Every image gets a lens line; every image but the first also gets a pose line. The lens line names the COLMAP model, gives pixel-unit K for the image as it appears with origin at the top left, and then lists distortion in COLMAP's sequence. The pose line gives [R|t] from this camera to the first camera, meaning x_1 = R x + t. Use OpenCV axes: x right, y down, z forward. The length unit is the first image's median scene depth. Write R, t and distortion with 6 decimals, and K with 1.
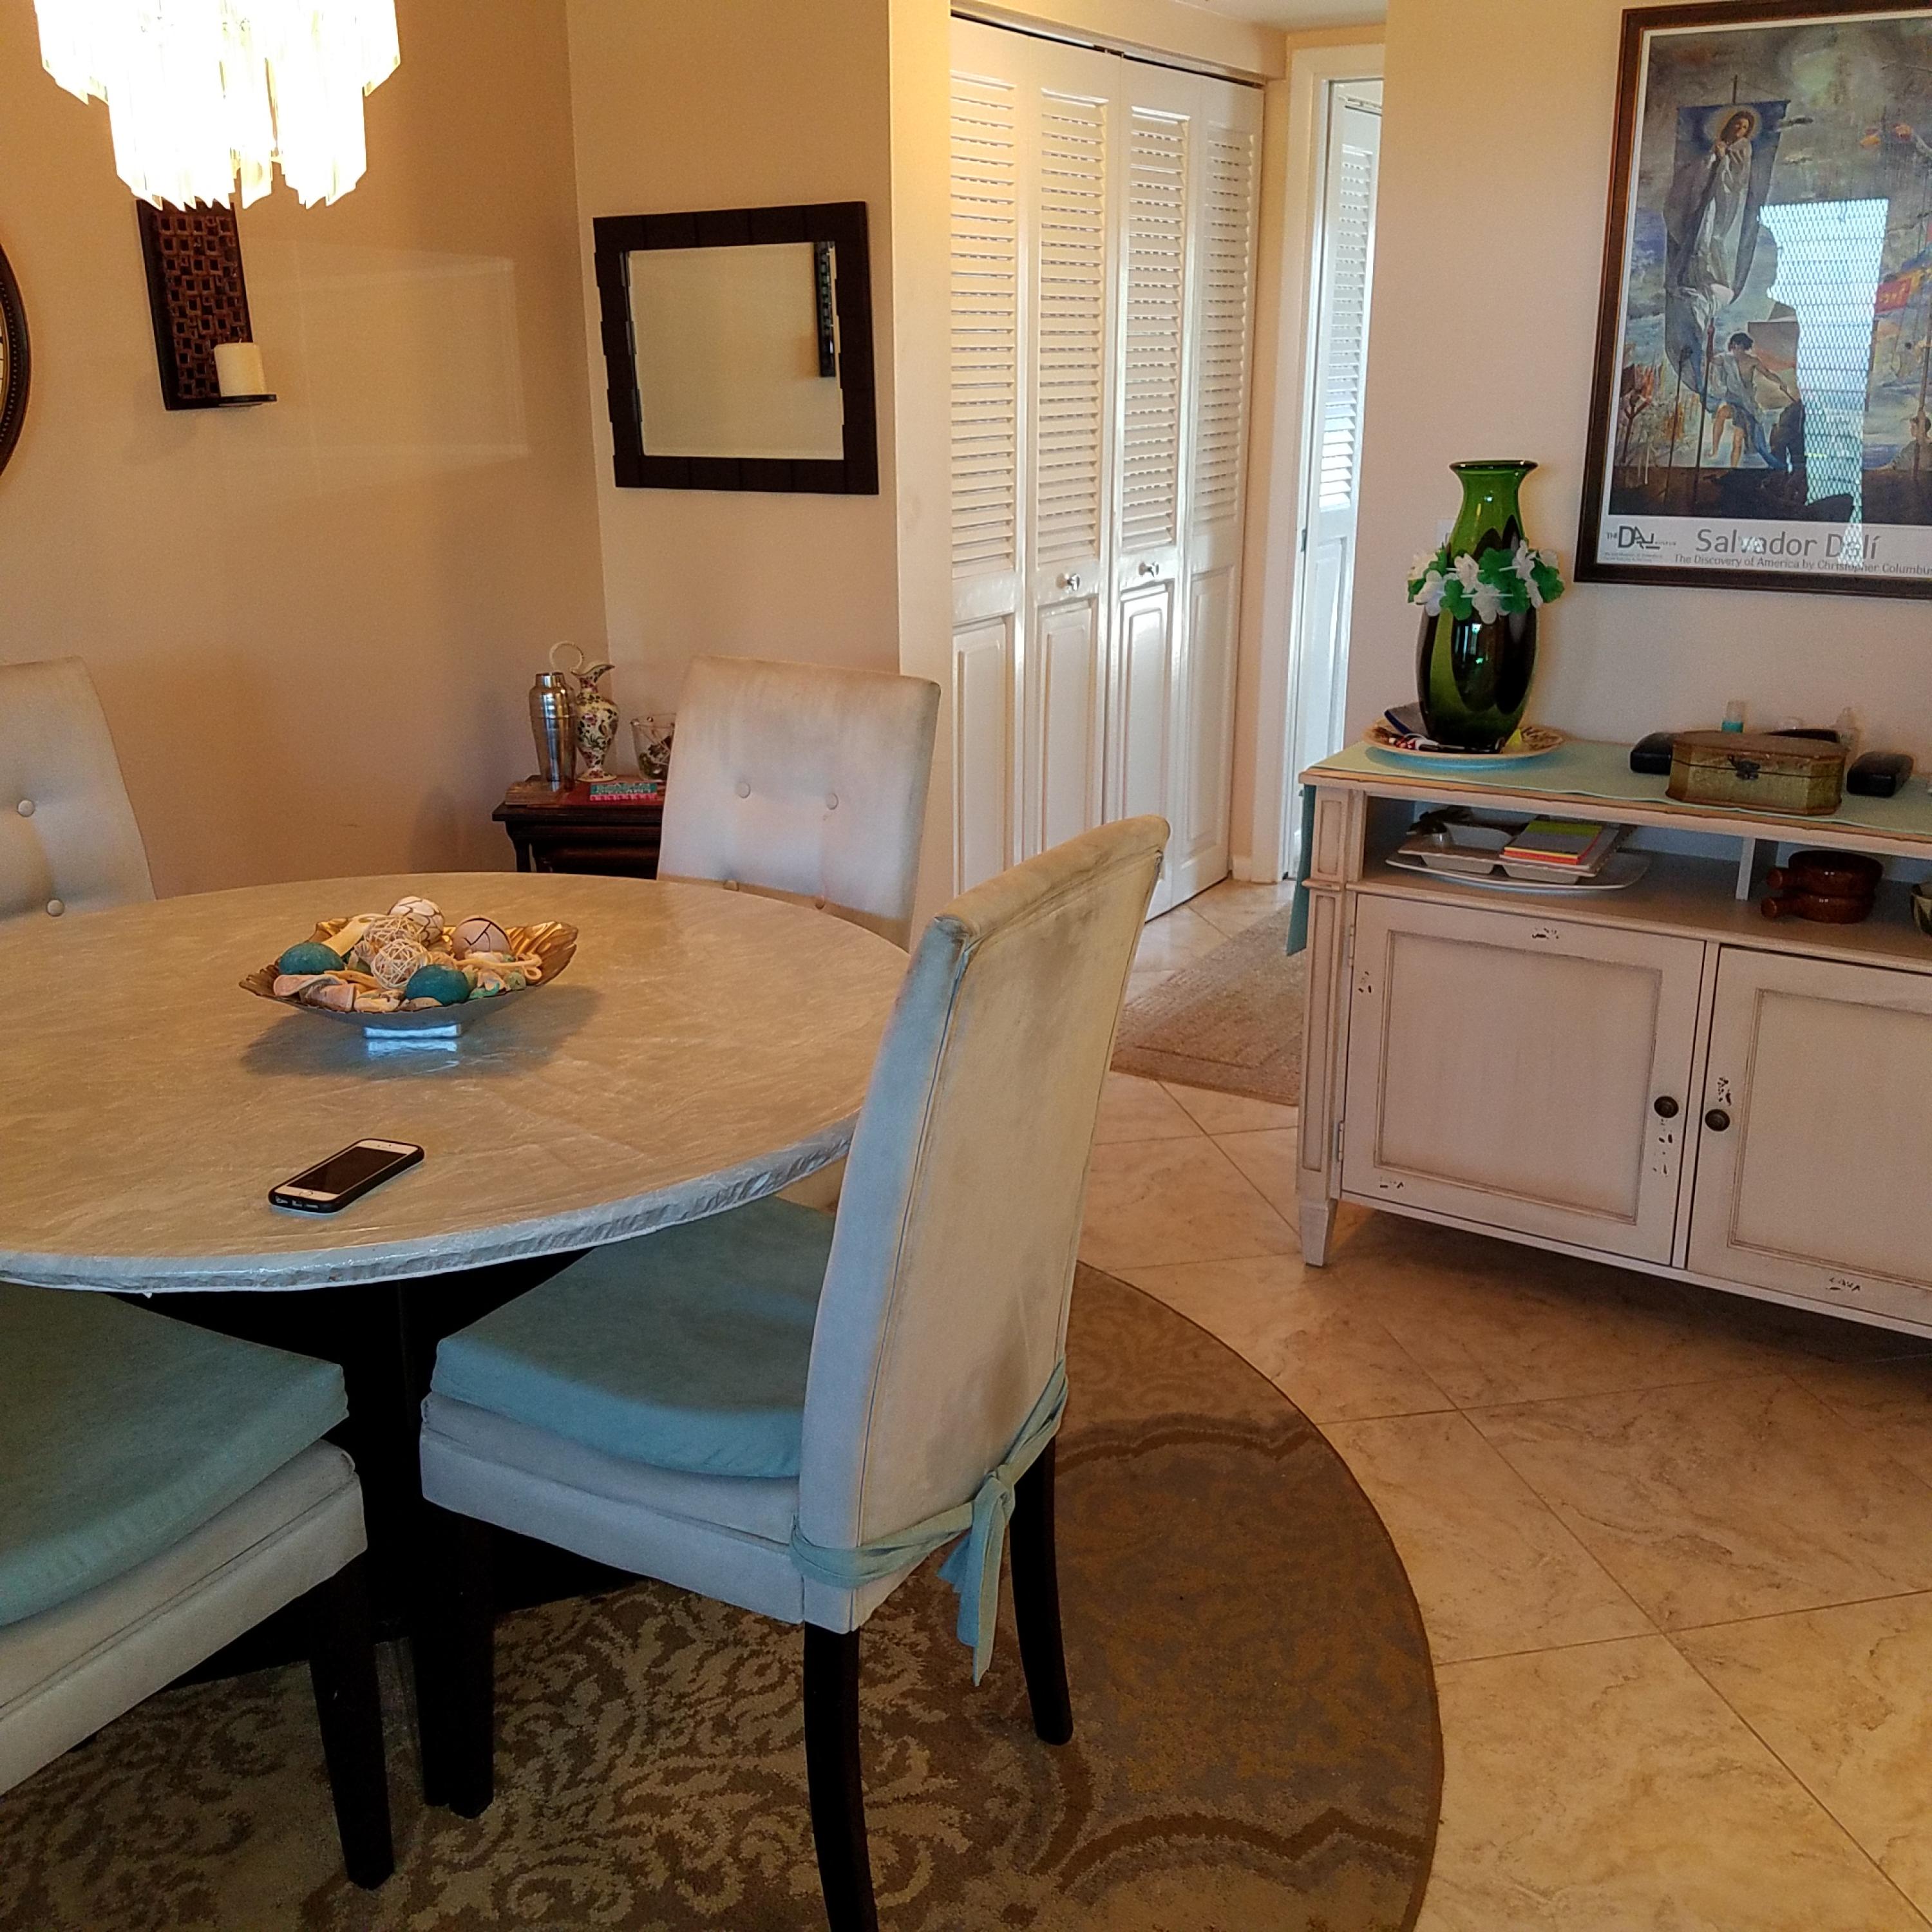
lens RADIAL K [[2039.8, 0, 964.9], [0, 2039.8, 992.9], [0, 0, 1]] dist [0.274986, -0.664012]
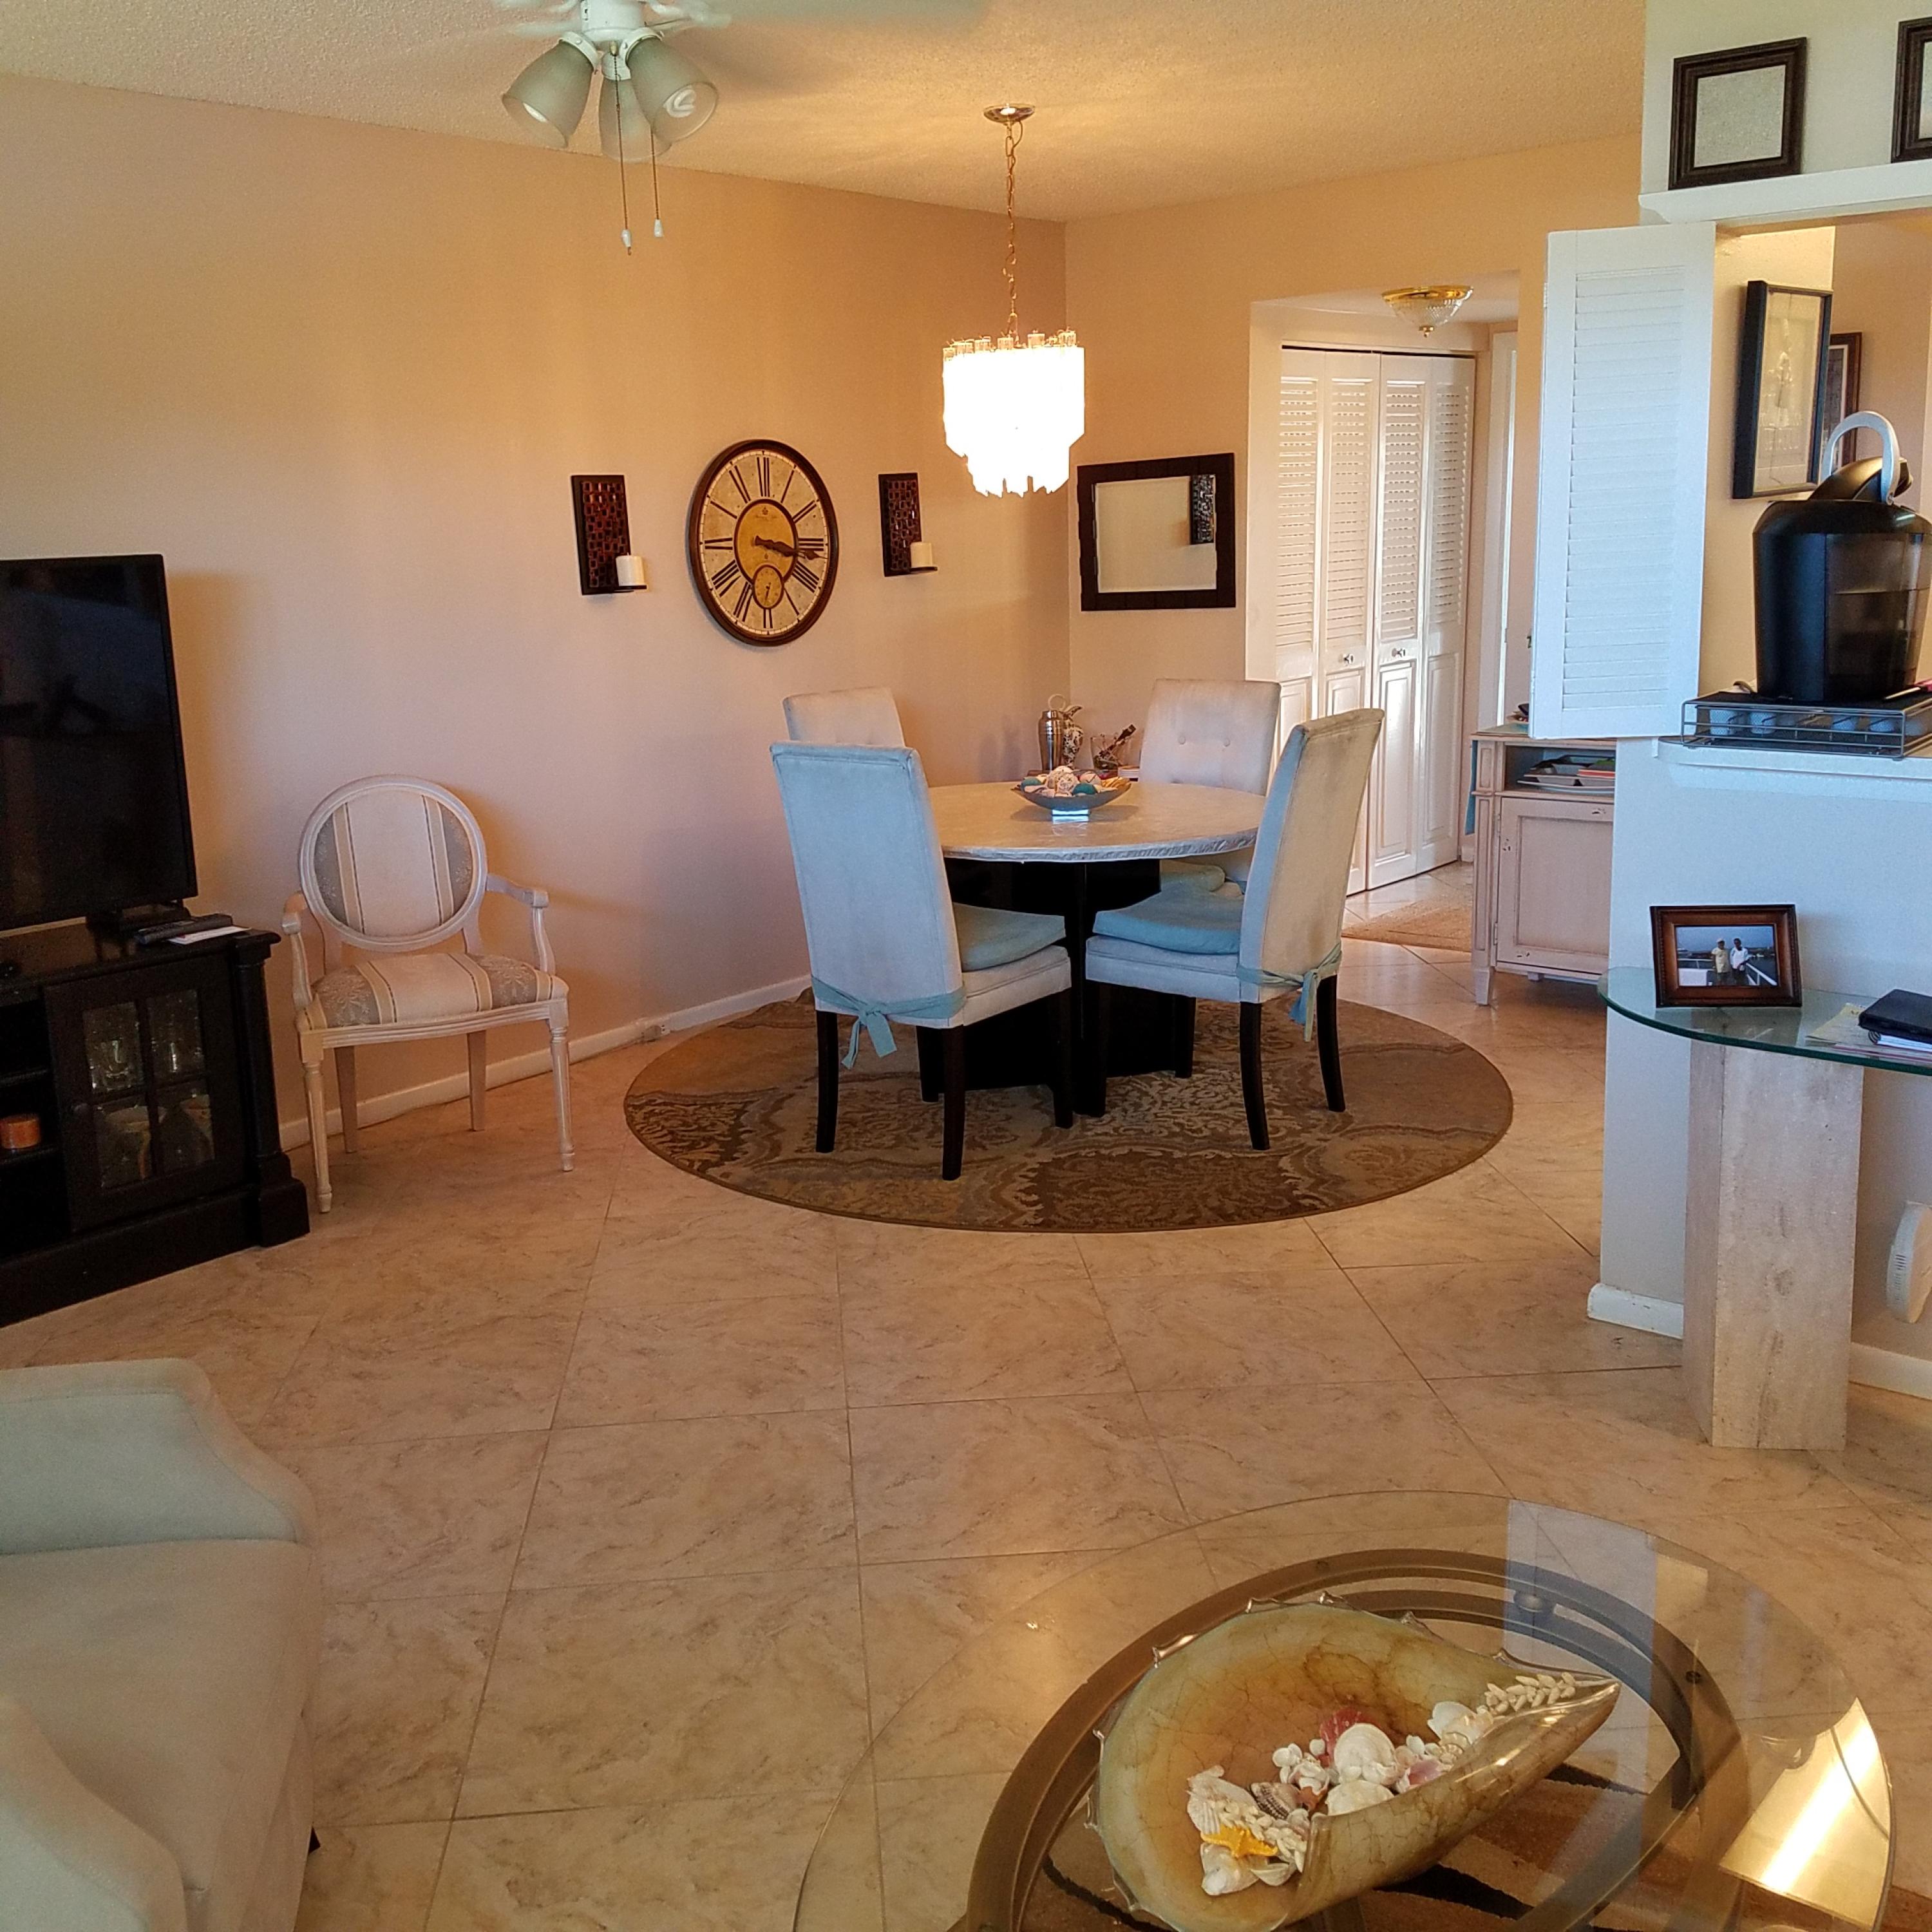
lens RADIAL K [[1930.0, 0, 925.1], [0, 1930.0, 939.4], [0, 0, 1]] dist [0.233832, -0.466215]
pose [[0.986592, 0.002310, -0.163188, -0.038314], [-0.016384, 0.996250, -0.084952, 0.241329], [0.162380, 0.086487, 0.982931, -0.846530]]
